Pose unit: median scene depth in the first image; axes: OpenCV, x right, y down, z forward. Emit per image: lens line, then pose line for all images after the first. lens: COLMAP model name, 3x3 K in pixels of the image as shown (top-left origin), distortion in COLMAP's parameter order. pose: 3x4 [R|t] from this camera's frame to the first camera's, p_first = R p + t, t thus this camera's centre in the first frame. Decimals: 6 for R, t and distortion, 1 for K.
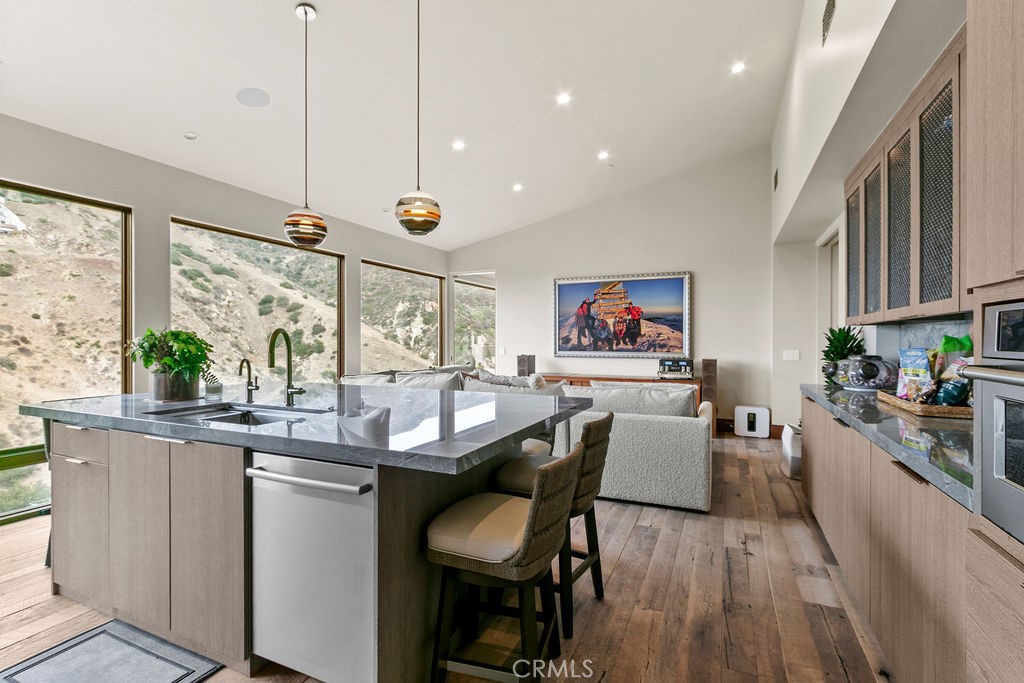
lens RADIAL K [[472.7, 0, 512.0], [0, 472.7, 341.5], [0, 0, 1]] dist [-0.002108, -0.000241]
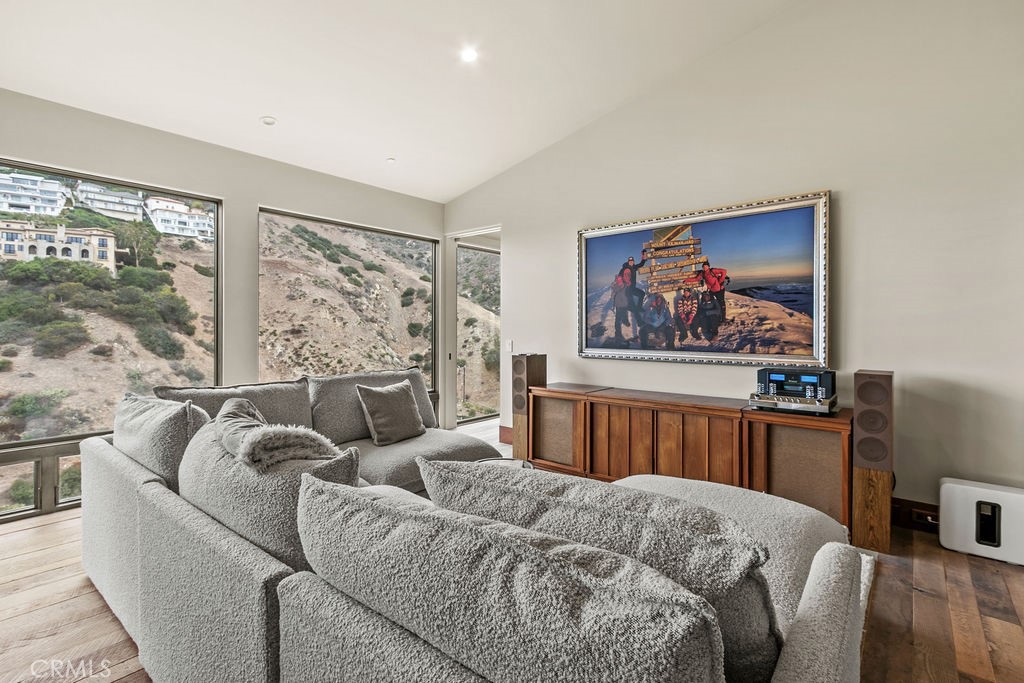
lens RADIAL K [[477.5, 0, 509.6], [0, 477.5, 329.9], [0, 0, 1]] dist [0.001883, -0.000383]
pose [[0.961343, 0.002616, -0.275343, 0.179206], [-0.003541, 0.999990, -0.002862, -0.001308], [0.275332, 0.003726, 0.961342, 0.397320]]
